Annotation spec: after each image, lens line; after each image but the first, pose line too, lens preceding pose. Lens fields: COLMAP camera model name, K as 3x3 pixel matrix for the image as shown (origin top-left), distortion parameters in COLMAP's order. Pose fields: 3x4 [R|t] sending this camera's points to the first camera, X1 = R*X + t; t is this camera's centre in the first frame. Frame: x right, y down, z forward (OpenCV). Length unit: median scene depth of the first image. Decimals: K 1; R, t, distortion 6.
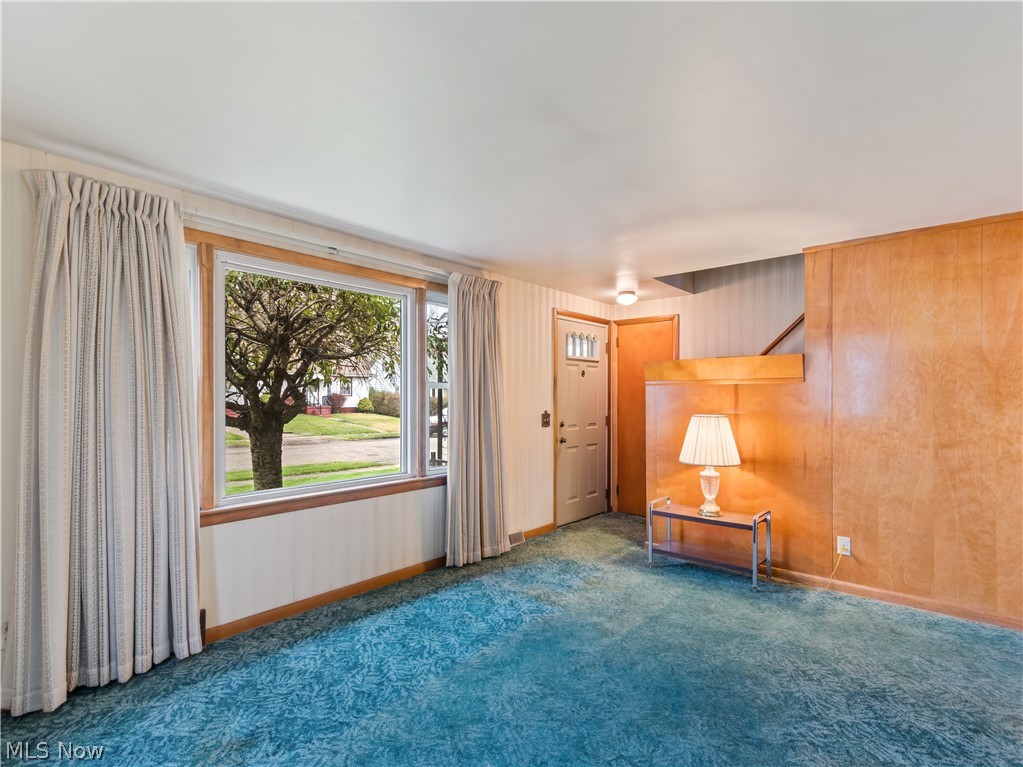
lens RADIAL K [[480.1, 0, 540.1], [0, 480.1, 398.7], [0, 0, 1]] dist [0.016165, -0.001546]
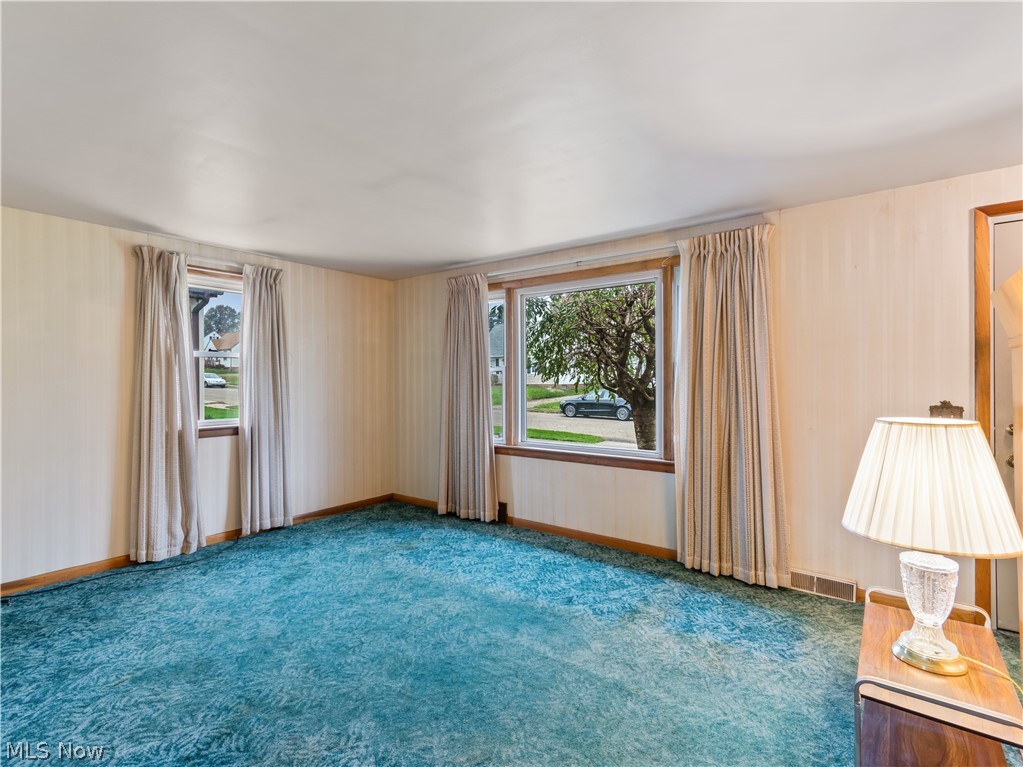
lens RADIAL K [[509.1, 0, 511.7], [0, 509.1, 383.2], [0, 0, 1]] dist [0.012404, 0.000953]
pose [[0.083933, 0.008523, -0.996435, 0.869962], [0.000218, 0.999963, 0.008572, -0.002519], [0.996471, -0.000937, 0.083928, 0.693203]]
